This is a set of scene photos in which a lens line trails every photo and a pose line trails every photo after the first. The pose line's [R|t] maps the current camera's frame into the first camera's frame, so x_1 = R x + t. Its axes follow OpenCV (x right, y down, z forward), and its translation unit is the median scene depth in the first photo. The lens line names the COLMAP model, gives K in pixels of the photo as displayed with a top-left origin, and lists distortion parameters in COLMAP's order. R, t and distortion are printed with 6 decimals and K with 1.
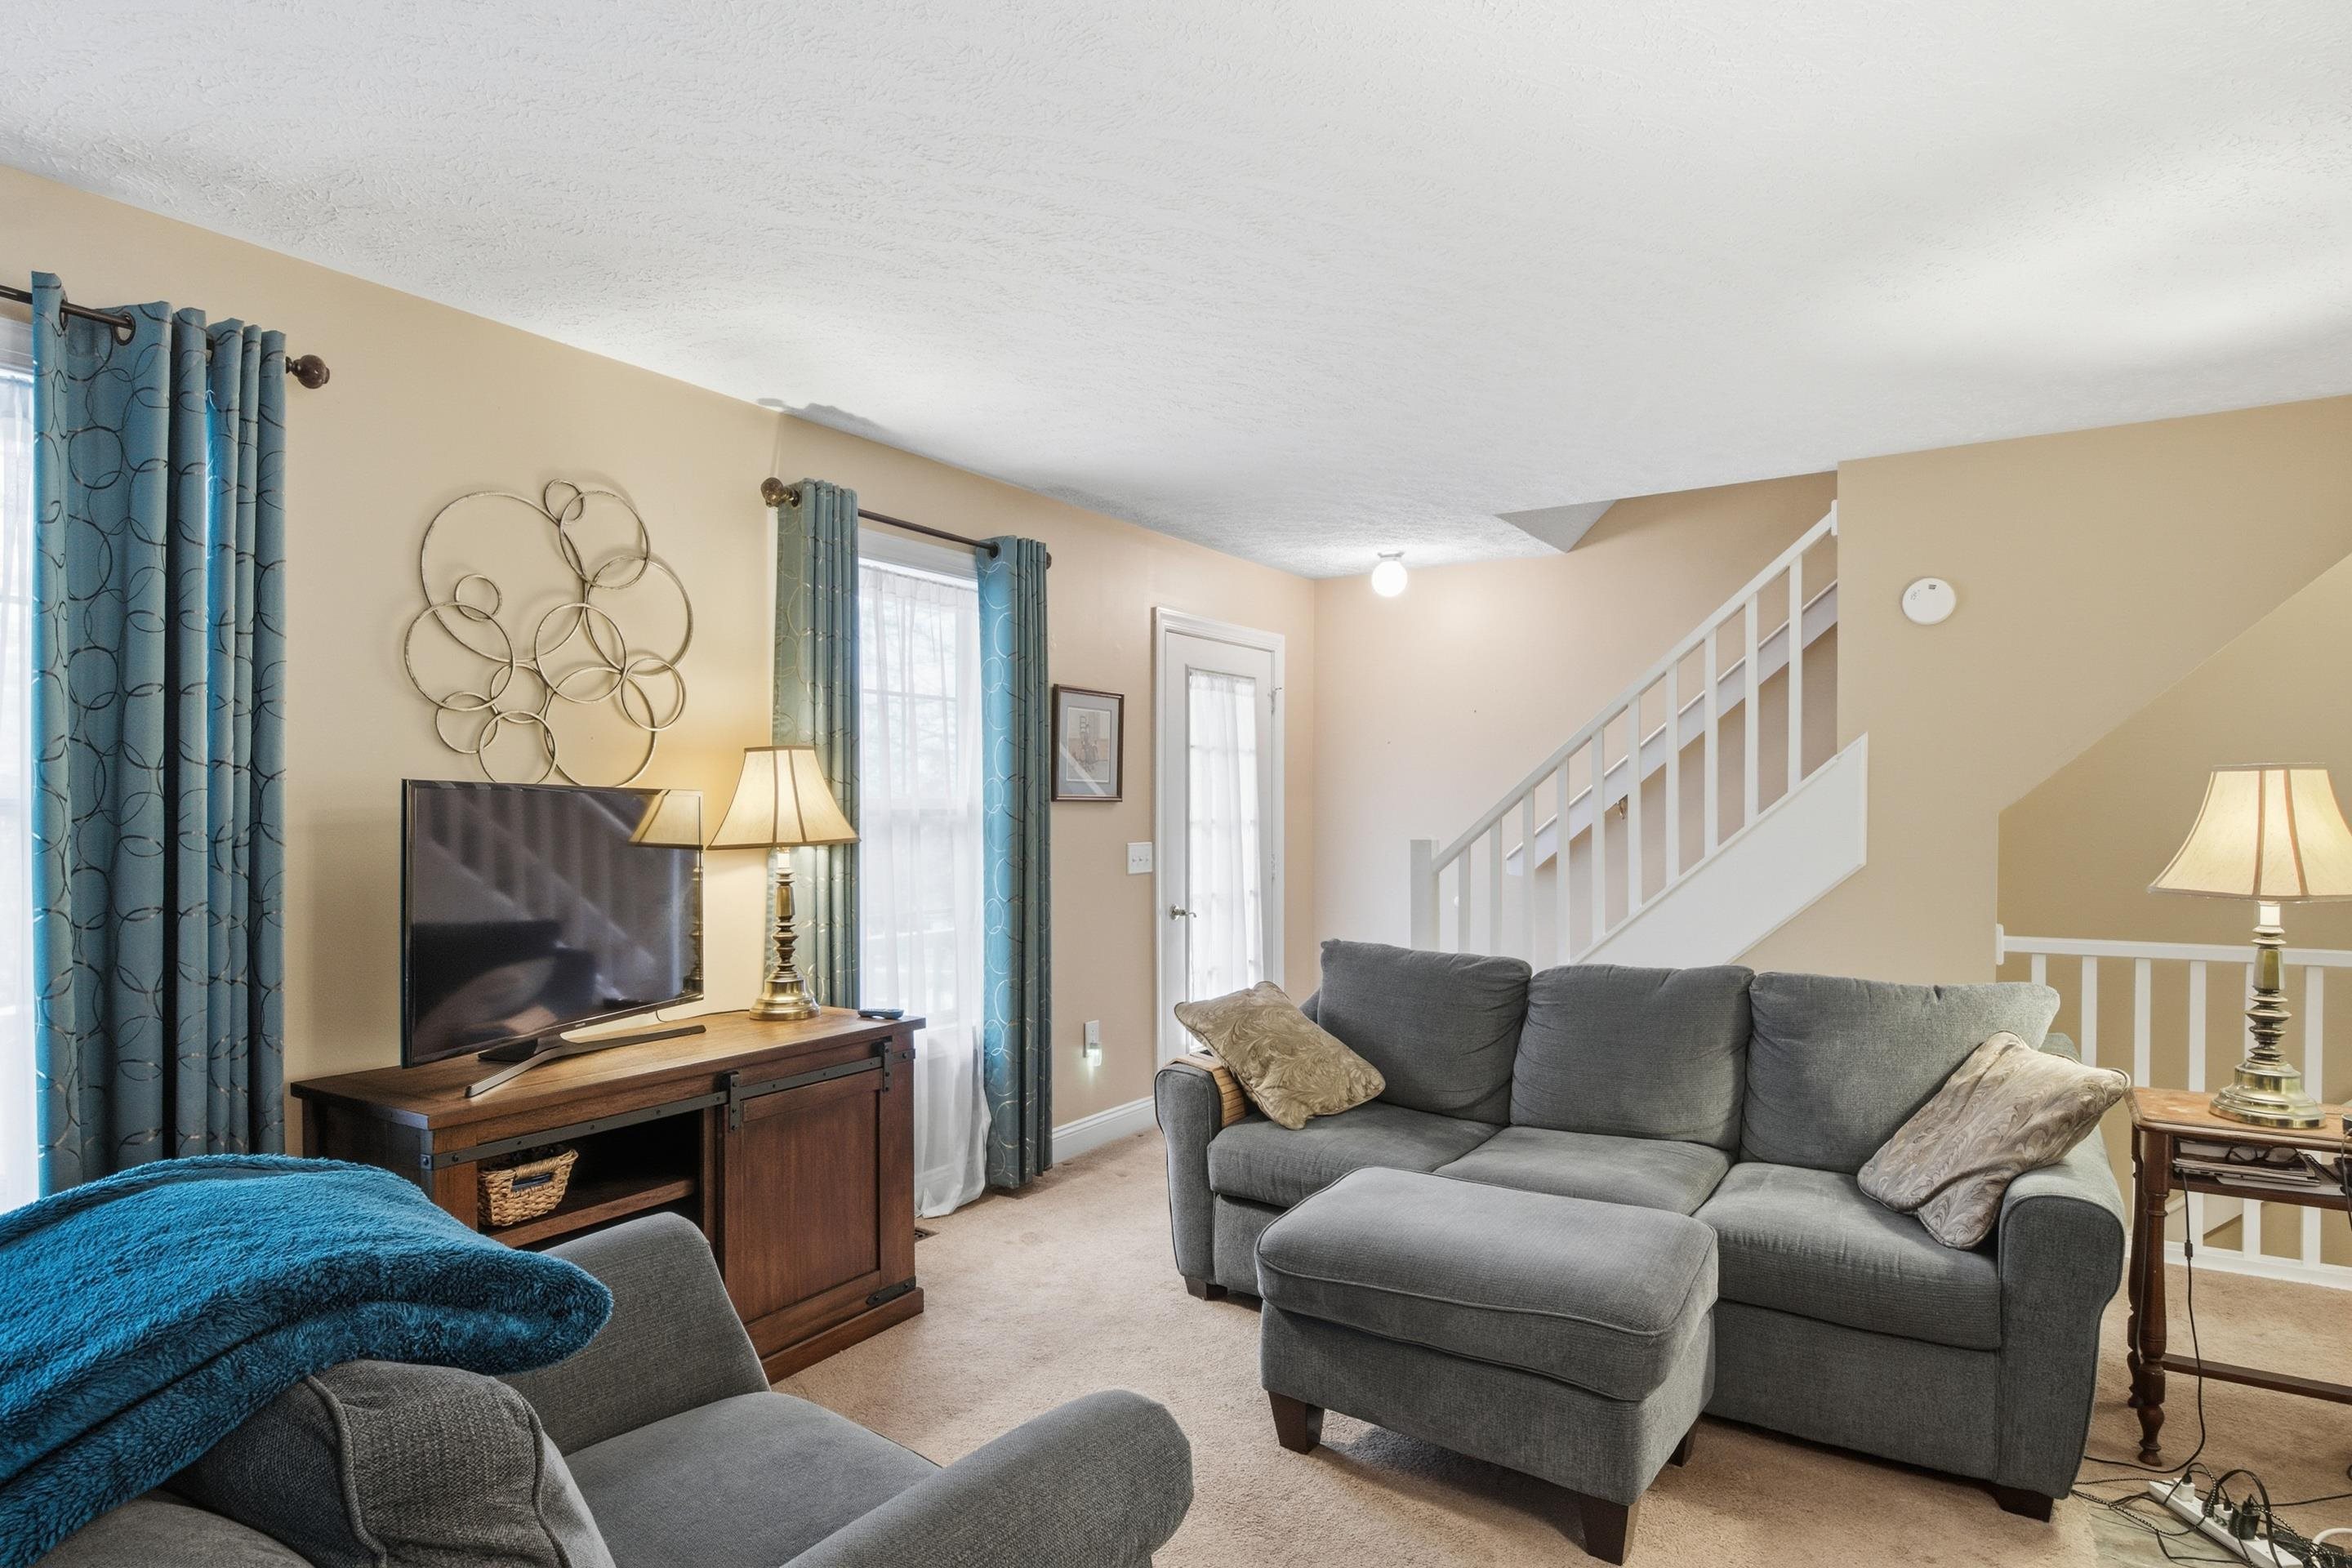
lens RADIAL K [[1262.7, 0, 1147.4], [0, 1262.7, 813.0], [0, 0, 1]] dist [-0.013883, -0.001199]
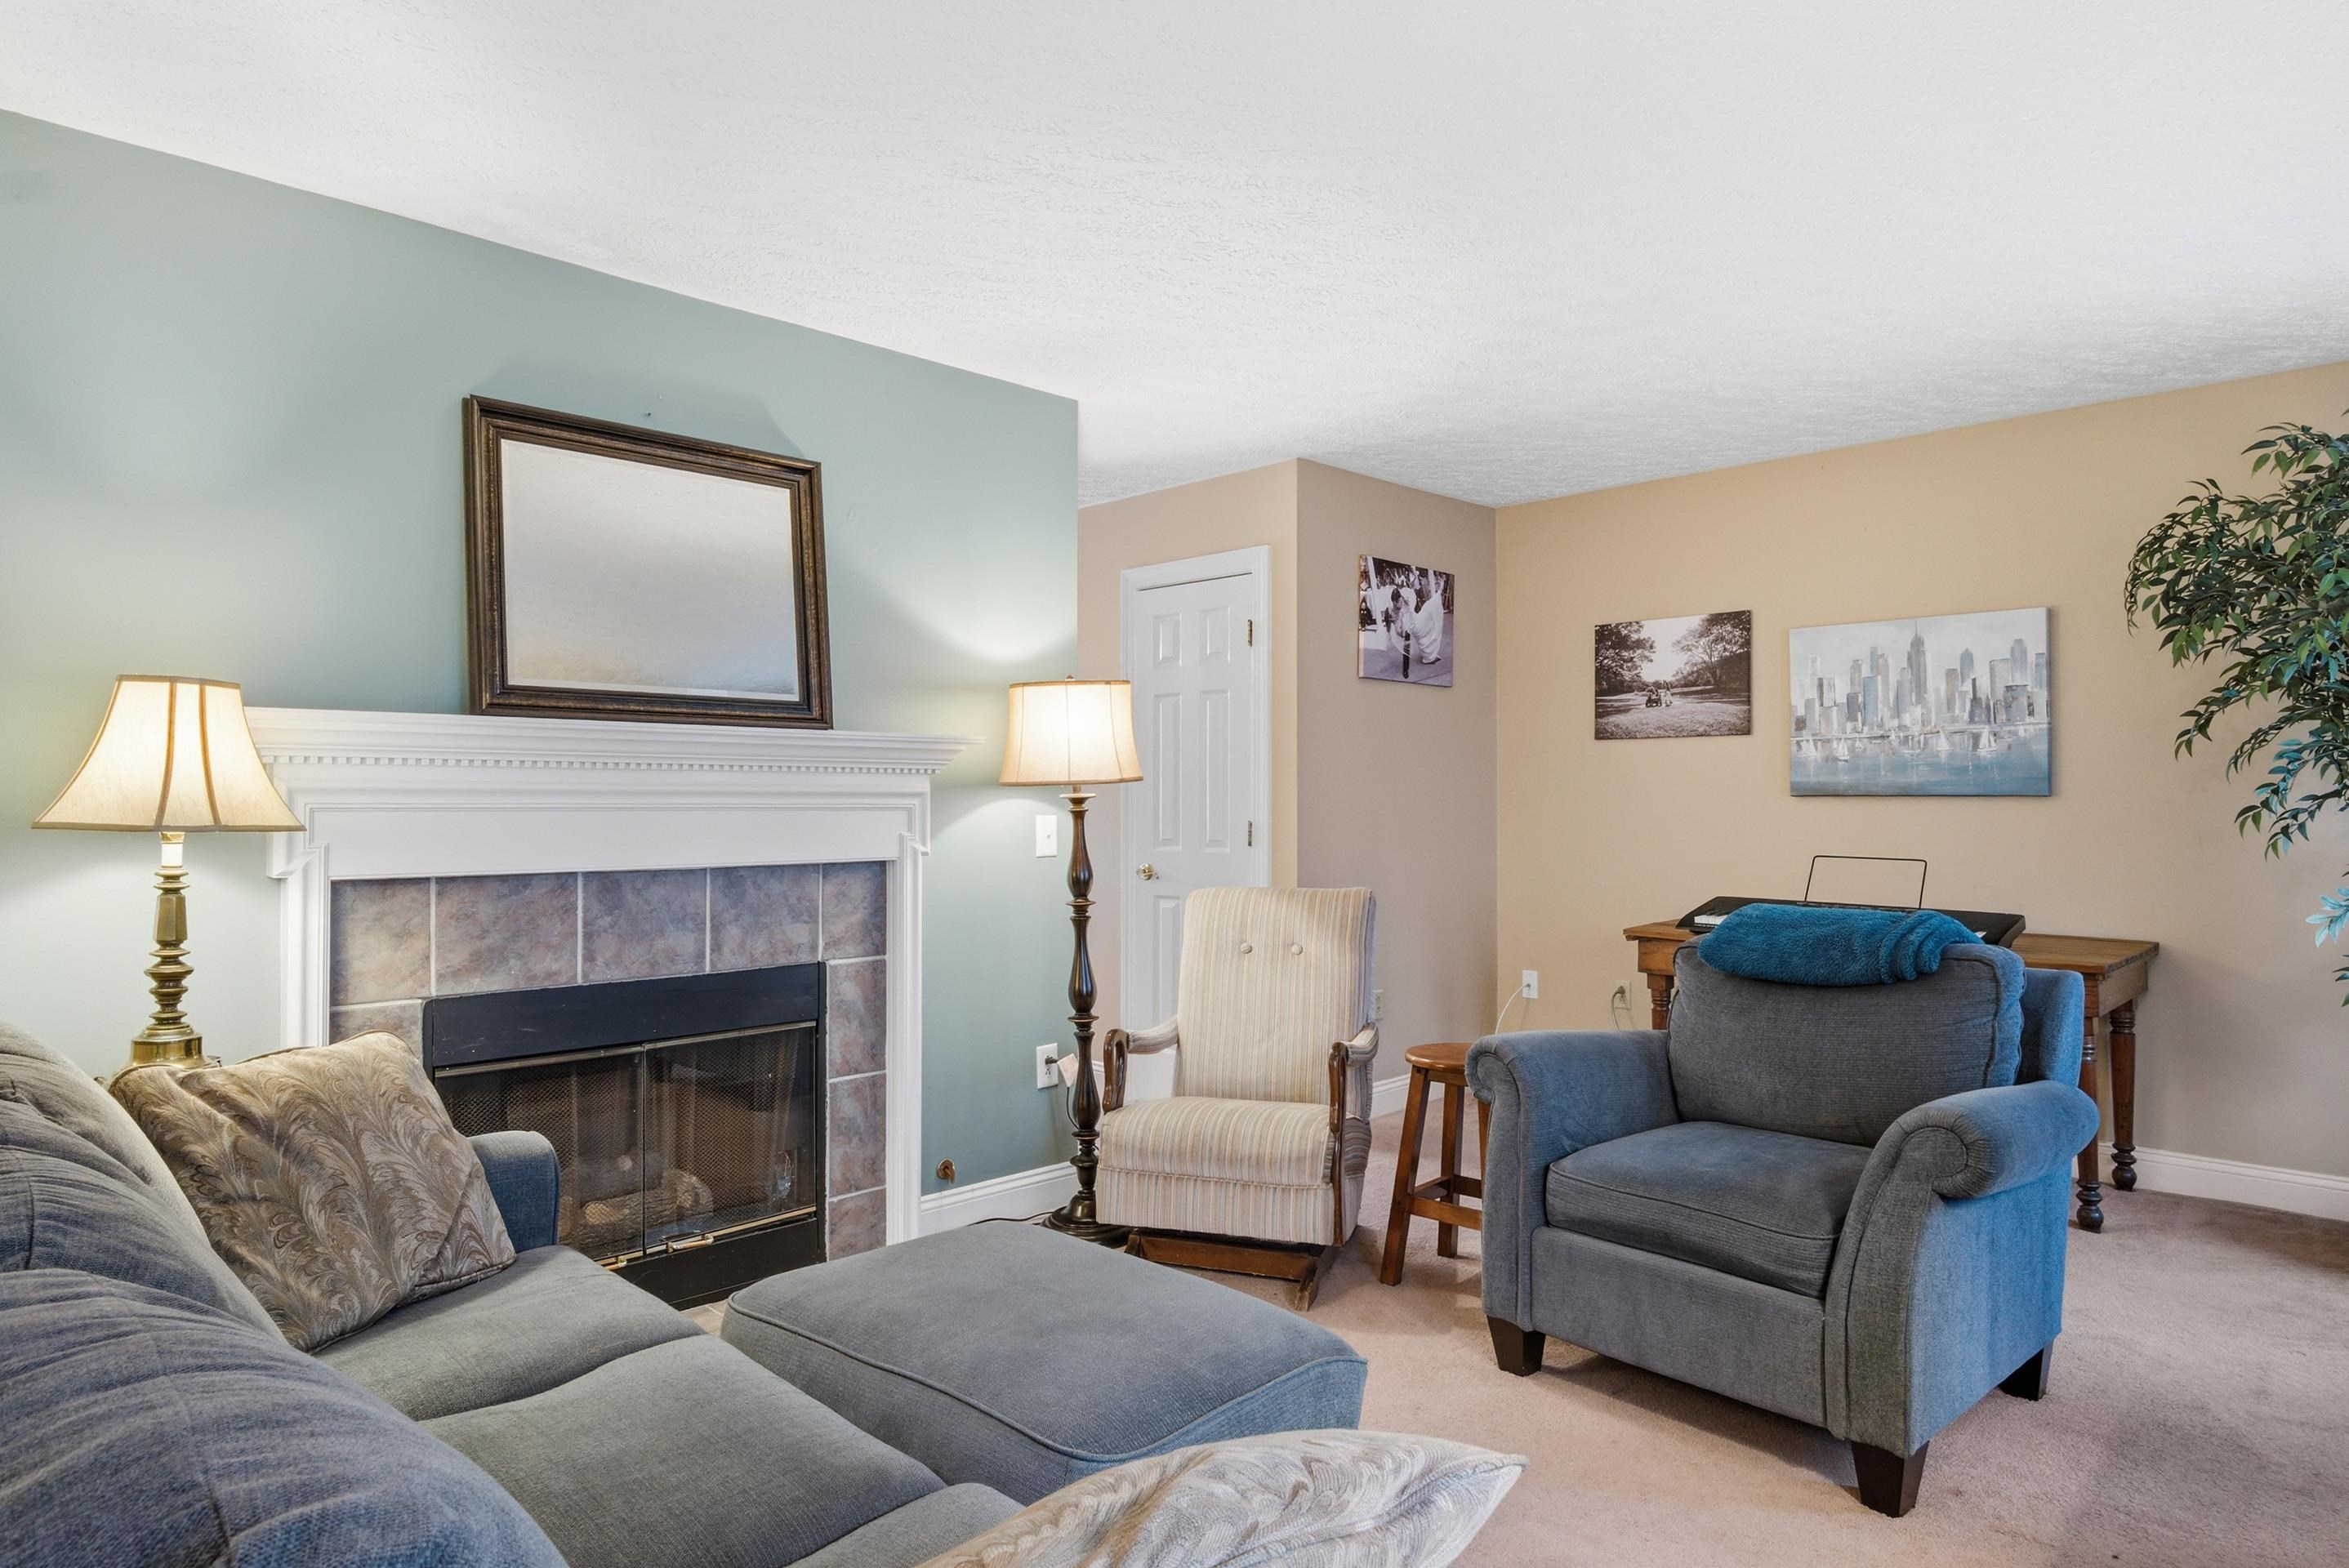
lens RADIAL K [[1371.2, 0, 1171.6], [0, 1371.2, 793.0], [0, 0, 1]] dist [-0.000268, -0.002036]
pose [[-0.982159, -0.005172, 0.187982, 0.043330], [-0.006457, 0.999960, -0.006222, 0.033395], [-0.187942, -0.007324, -0.982153, 1.425243]]
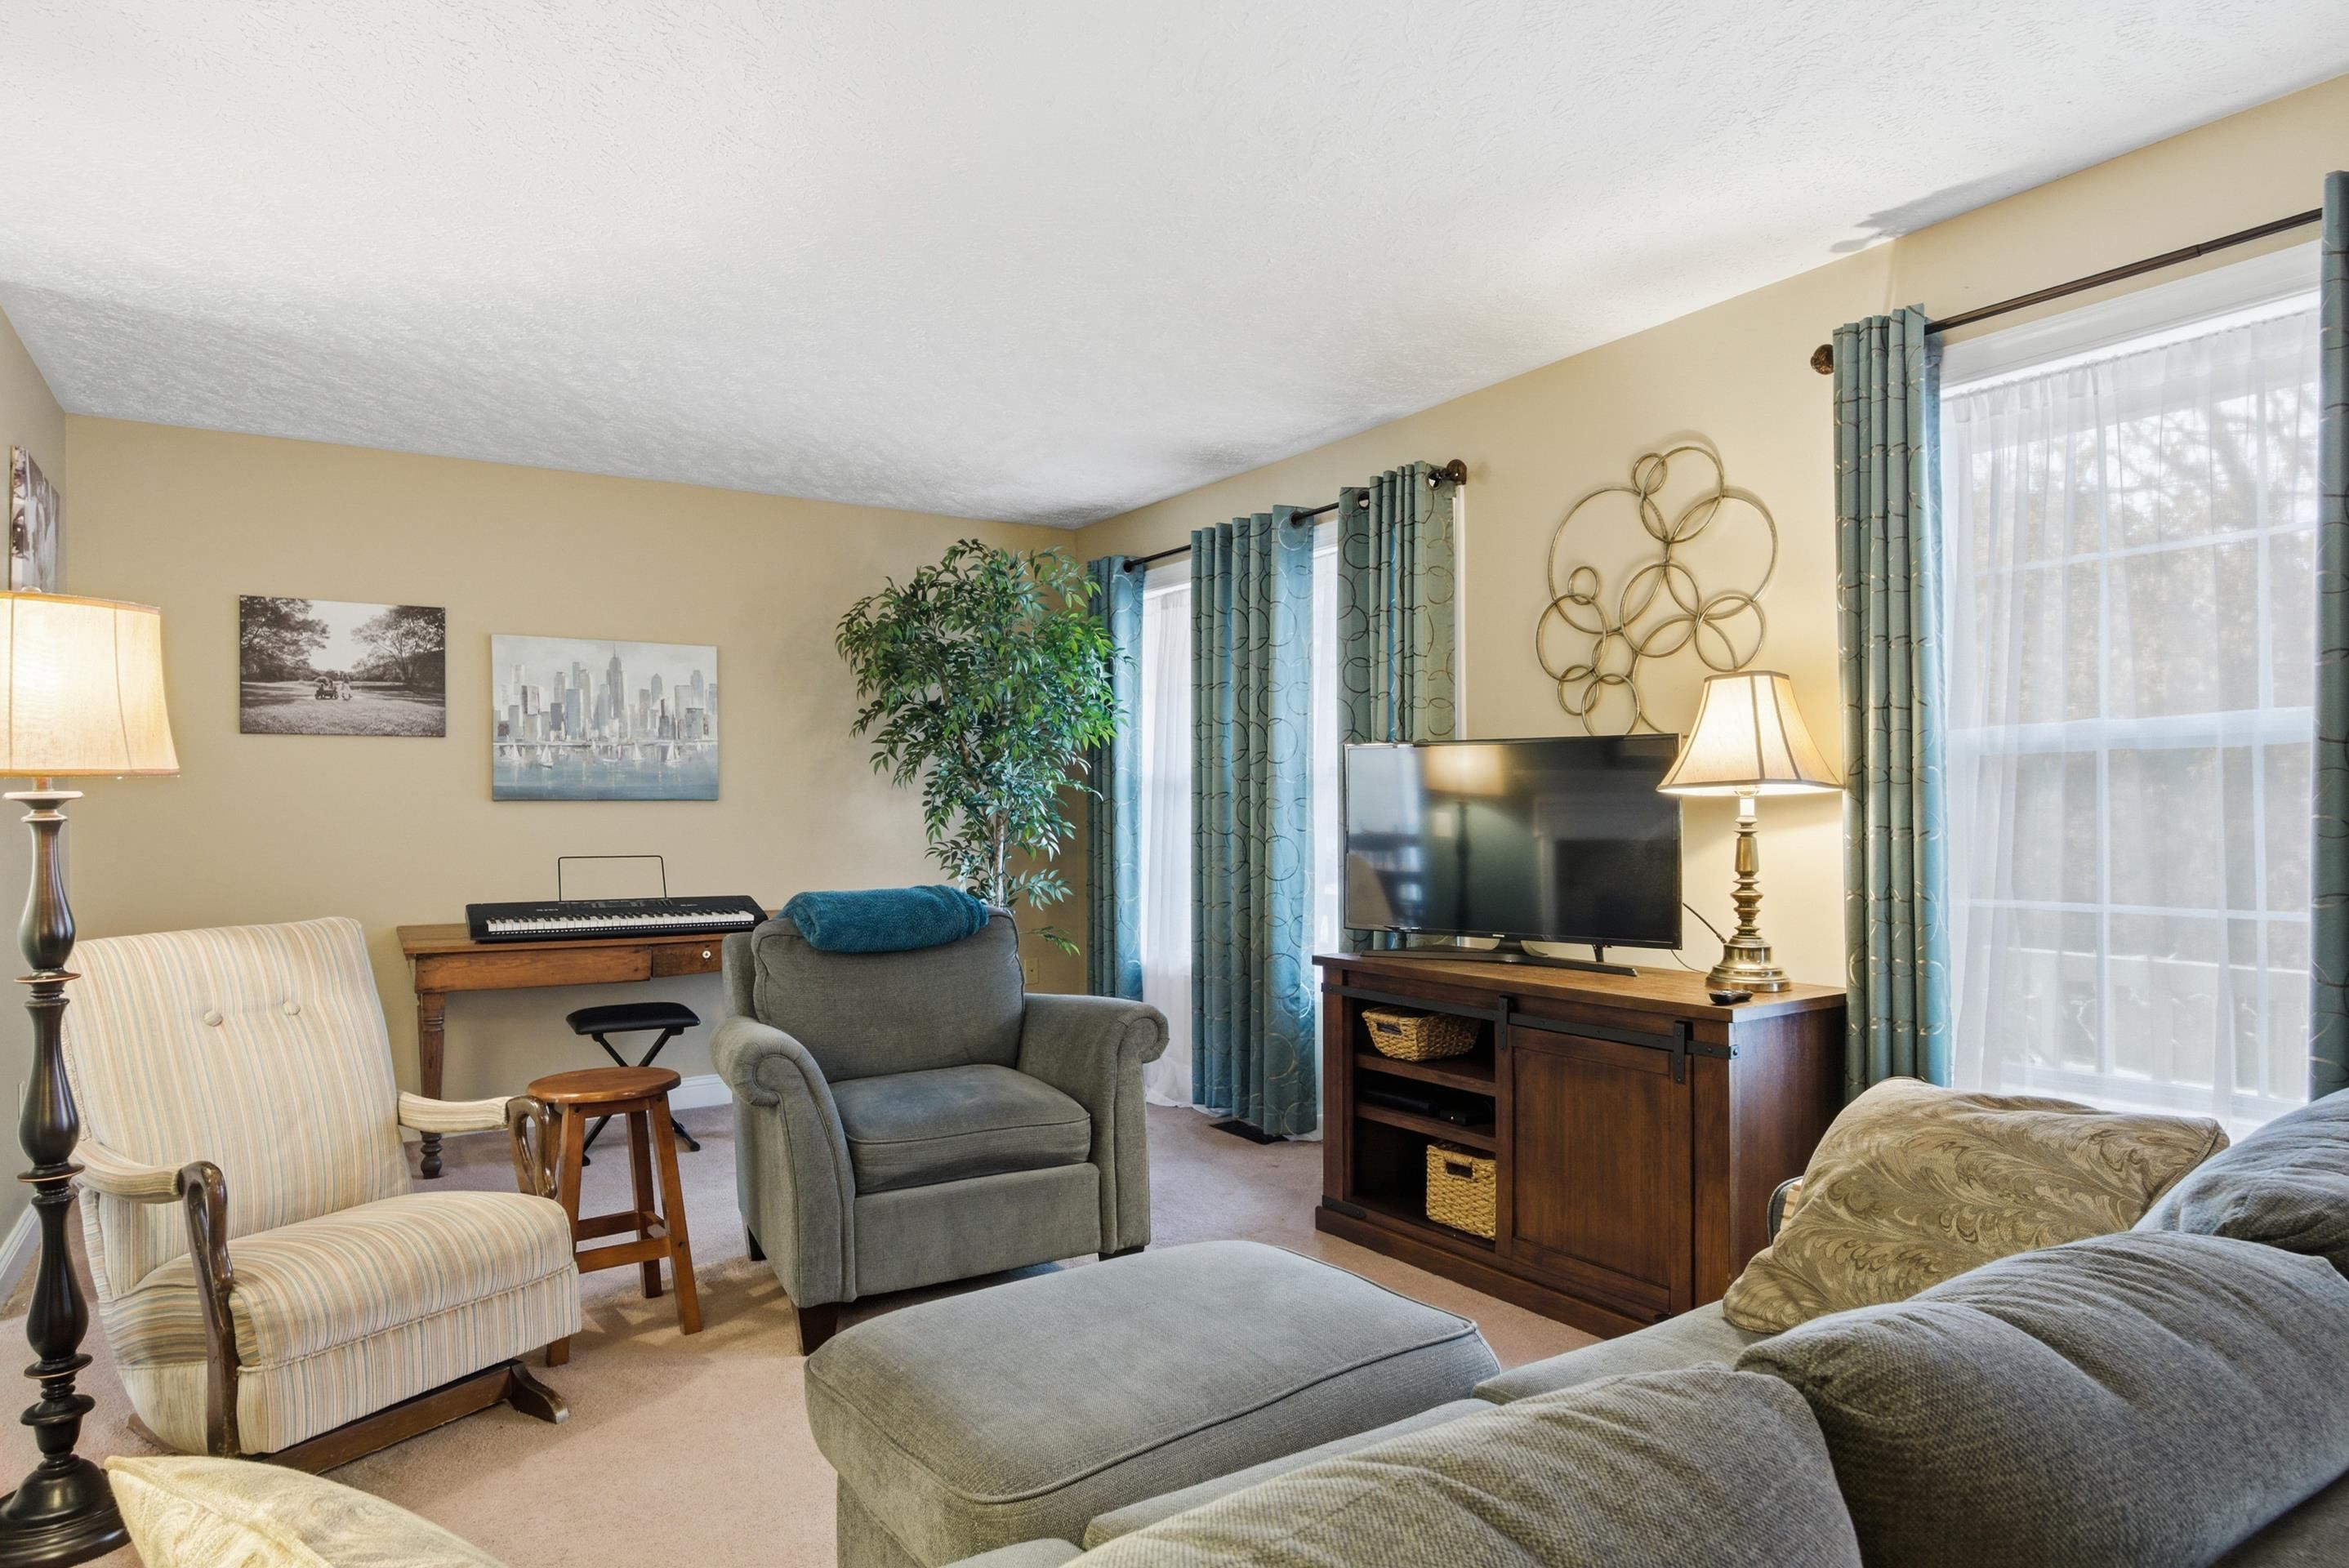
lens RADIAL K [[1366.2, 0, 1134.6], [0, 1366.2, 814.4], [0, 0, 1]] dist [0.000314, -0.000440]
pose [[-0.386668, 0.004035, -0.922210, 0.790752], [0.007067, 0.999974, 0.001412, 0.041049], [0.922192, -0.005972, -0.386687, 1.042733]]
